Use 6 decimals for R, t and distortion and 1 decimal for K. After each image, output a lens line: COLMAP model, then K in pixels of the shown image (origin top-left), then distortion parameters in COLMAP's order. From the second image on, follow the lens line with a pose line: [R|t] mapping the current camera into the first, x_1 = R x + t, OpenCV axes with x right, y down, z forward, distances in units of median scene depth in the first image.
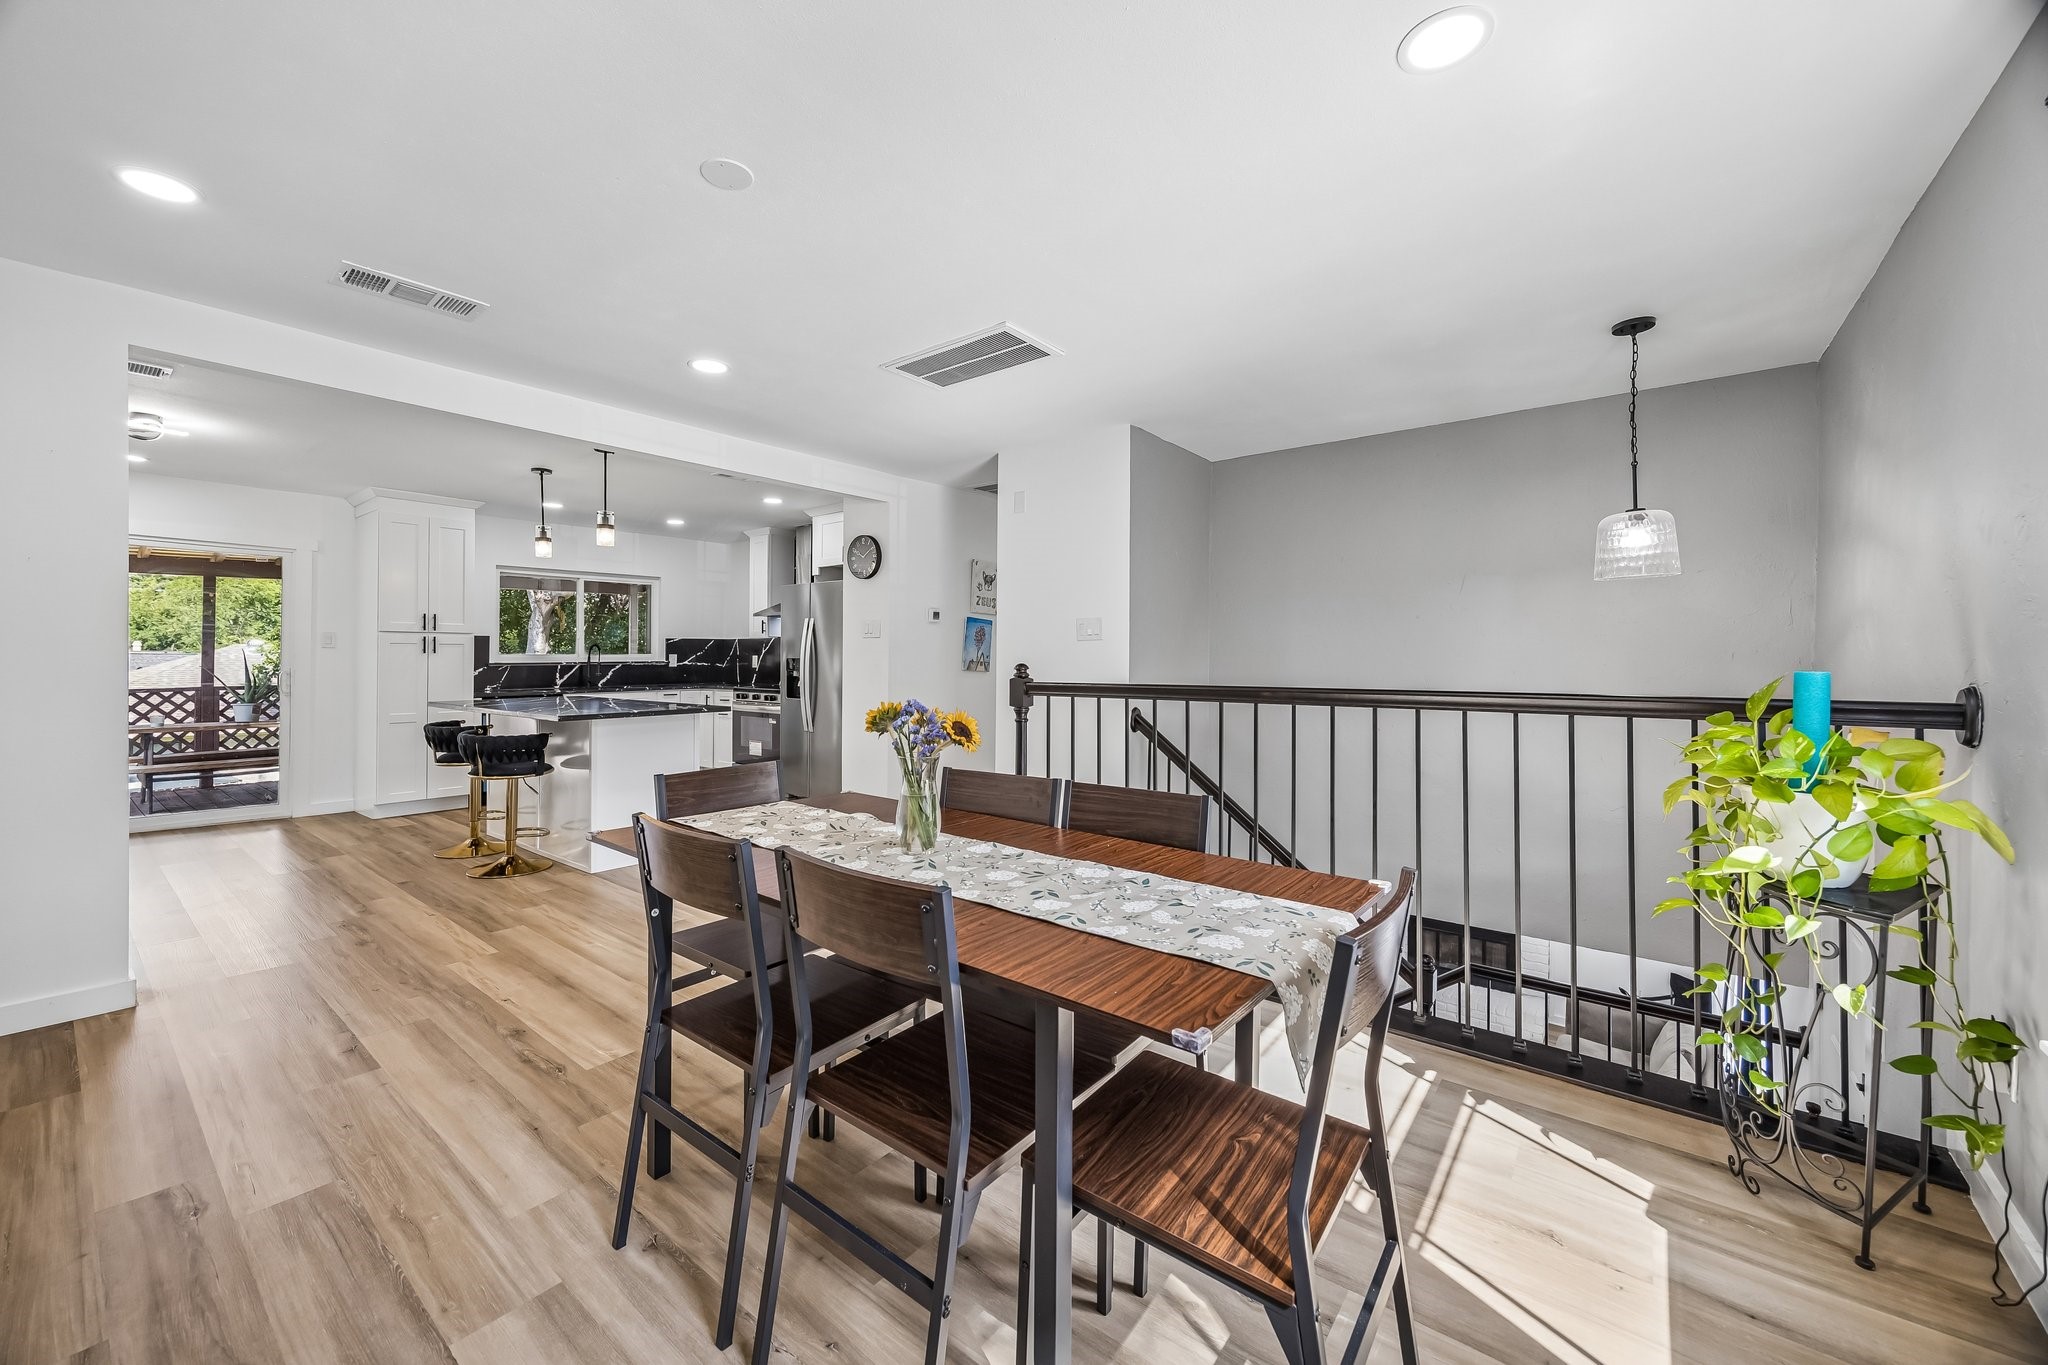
lens RADIAL K [[784.7, 0, 992.7], [0, 784.7, 668.0], [0, 0, 1]] dist [0.019209, -0.008534]
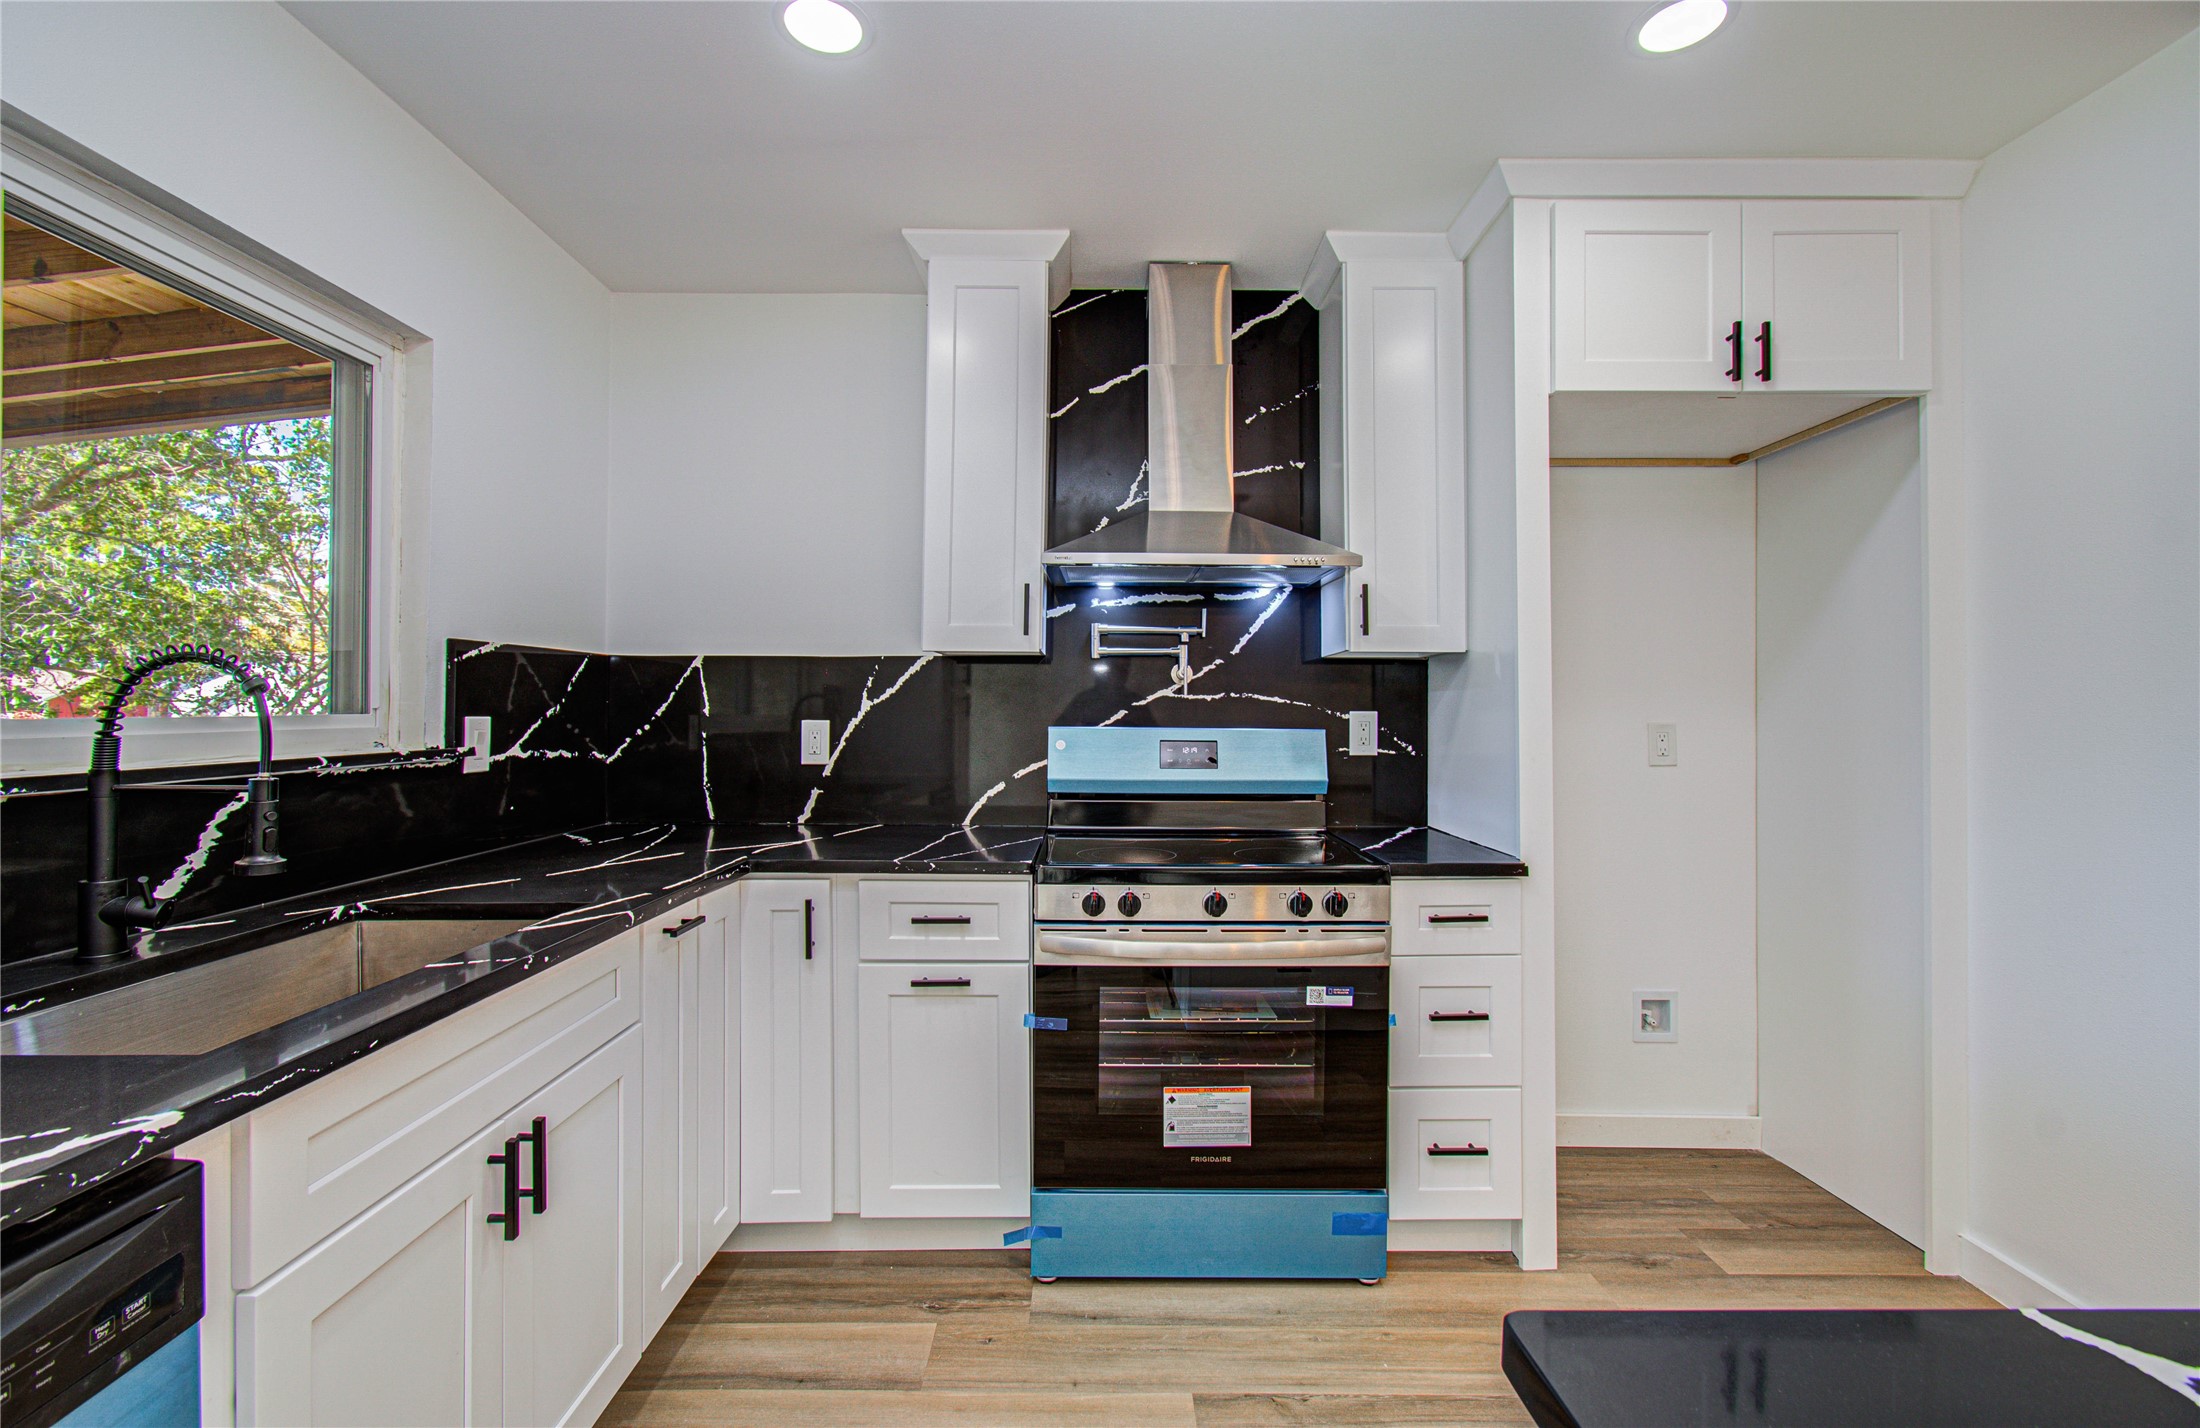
lens RADIAL K [[946.8, 0, 1103.2], [0, 946.8, 710.2], [0, 0, 1]] dist [-0.000452, -0.000029]
pose [[0.769763, 0.003570, 0.638319, -0.923206], [0.003271, 0.999949, -0.009537, -0.033024], [-0.638321, 0.009429, 0.769713, 1.450831]]
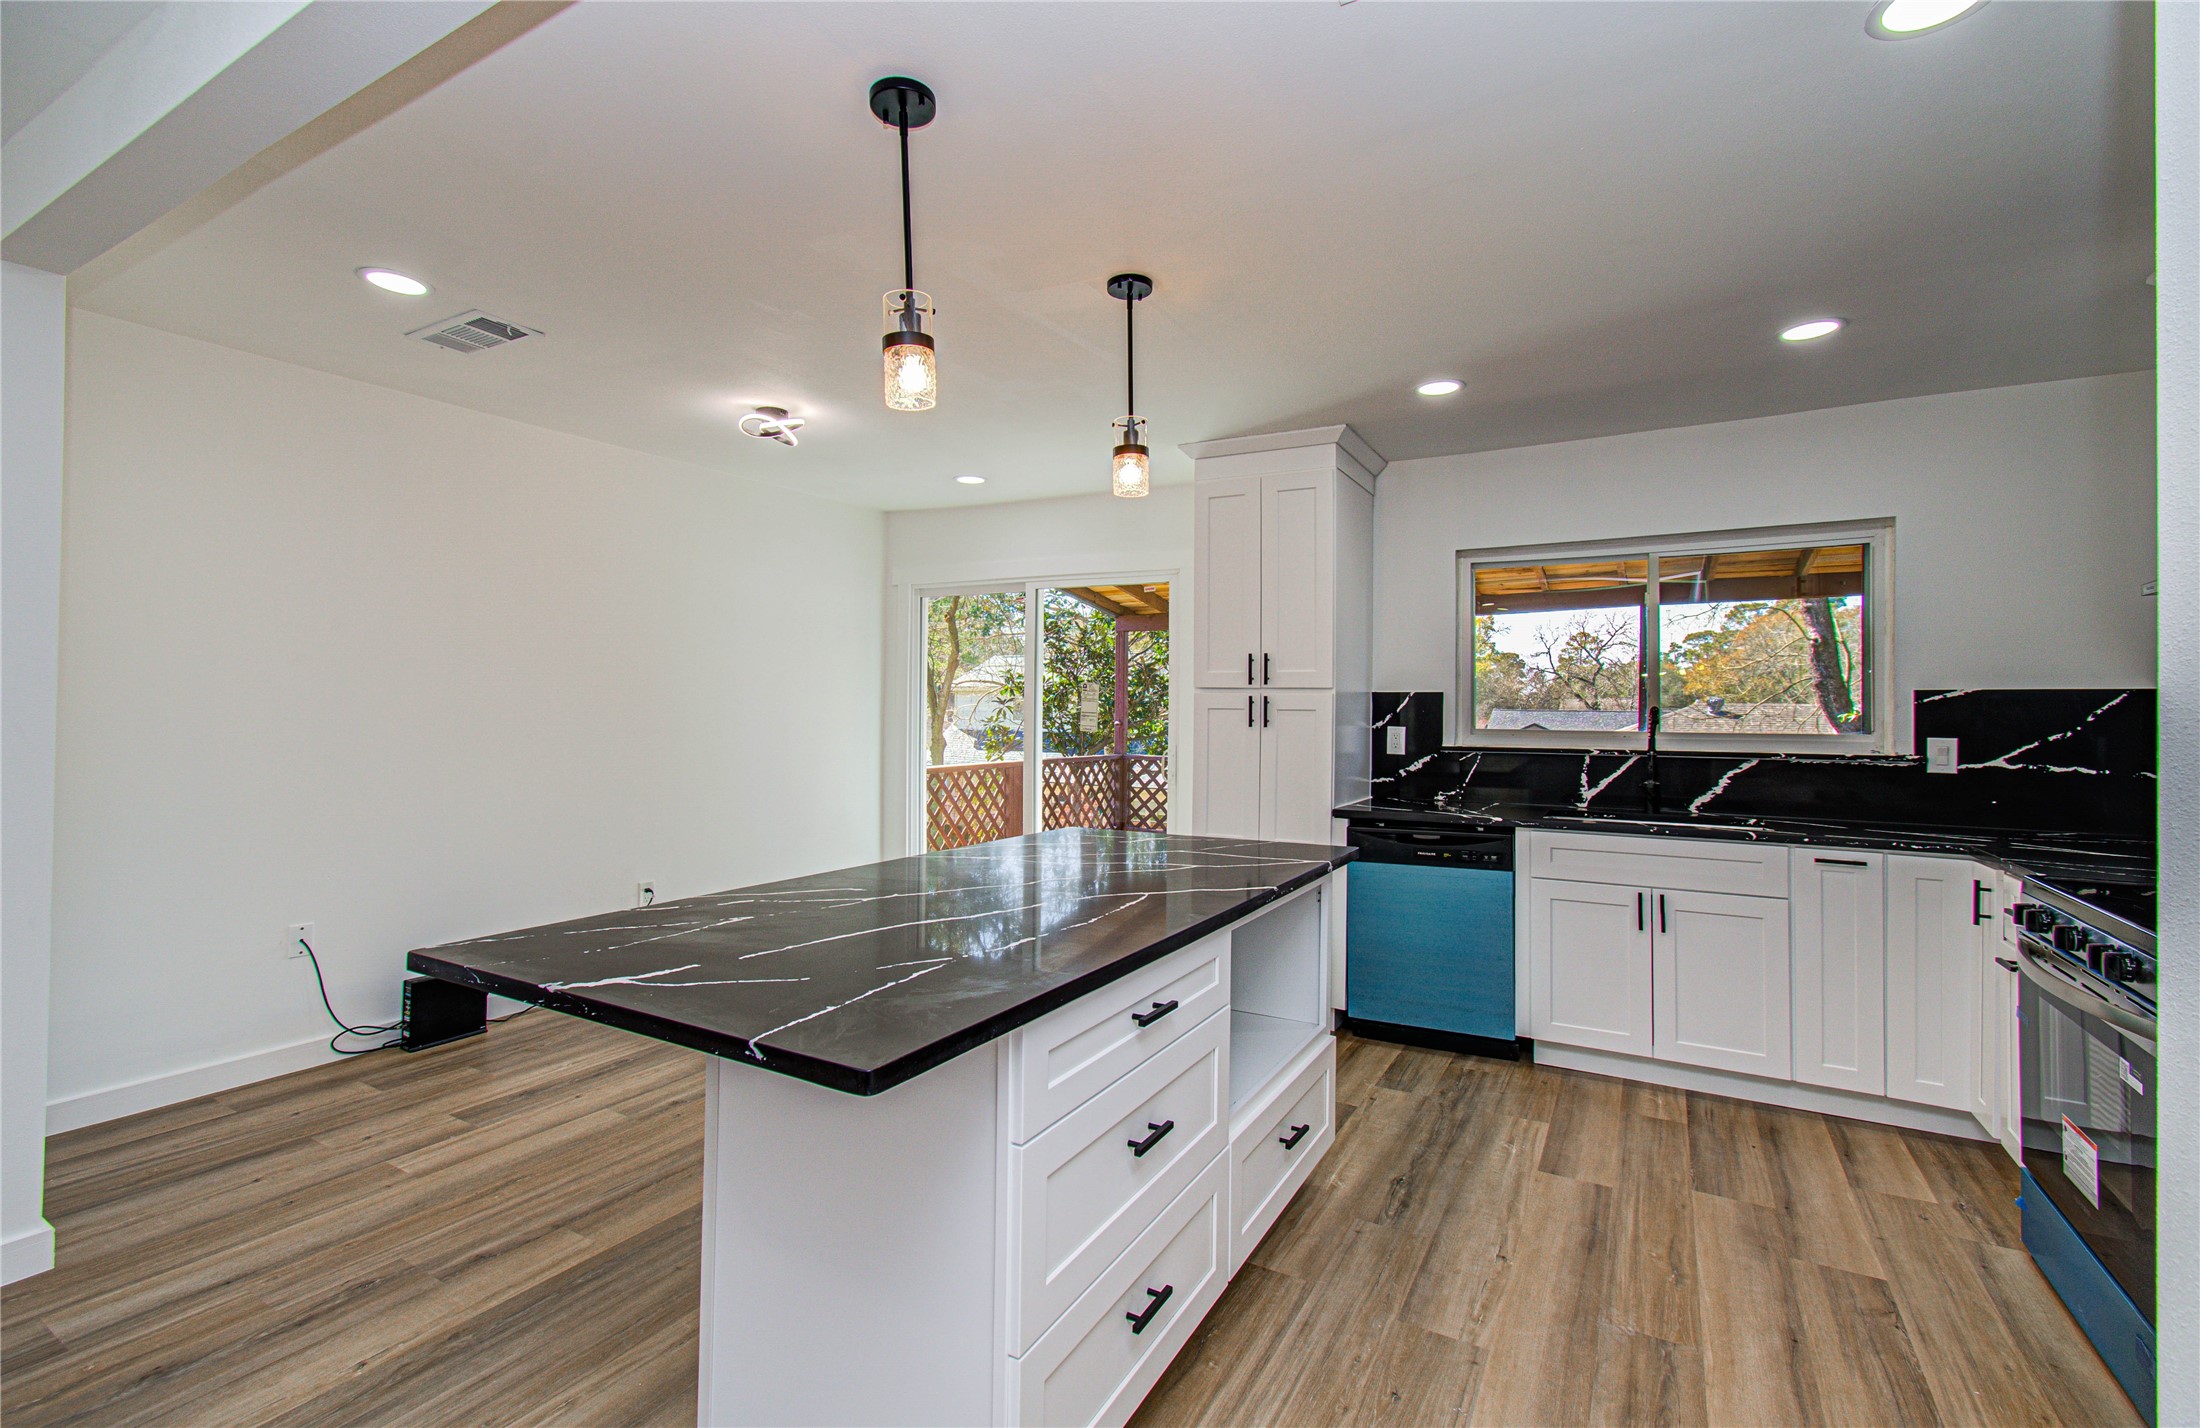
lens RADIAL K [[930.8, 0, 1097.1], [0, 930.8, 699.0], [0, 0, 1]] dist [-0.004206, -0.000258]
pose [[0.151466, -0.009804, -0.988414, -0.140263], [-0.019887, 0.999718, -0.012964, -0.044678], [0.988262, 0.021620, 0.151228, 1.218303]]
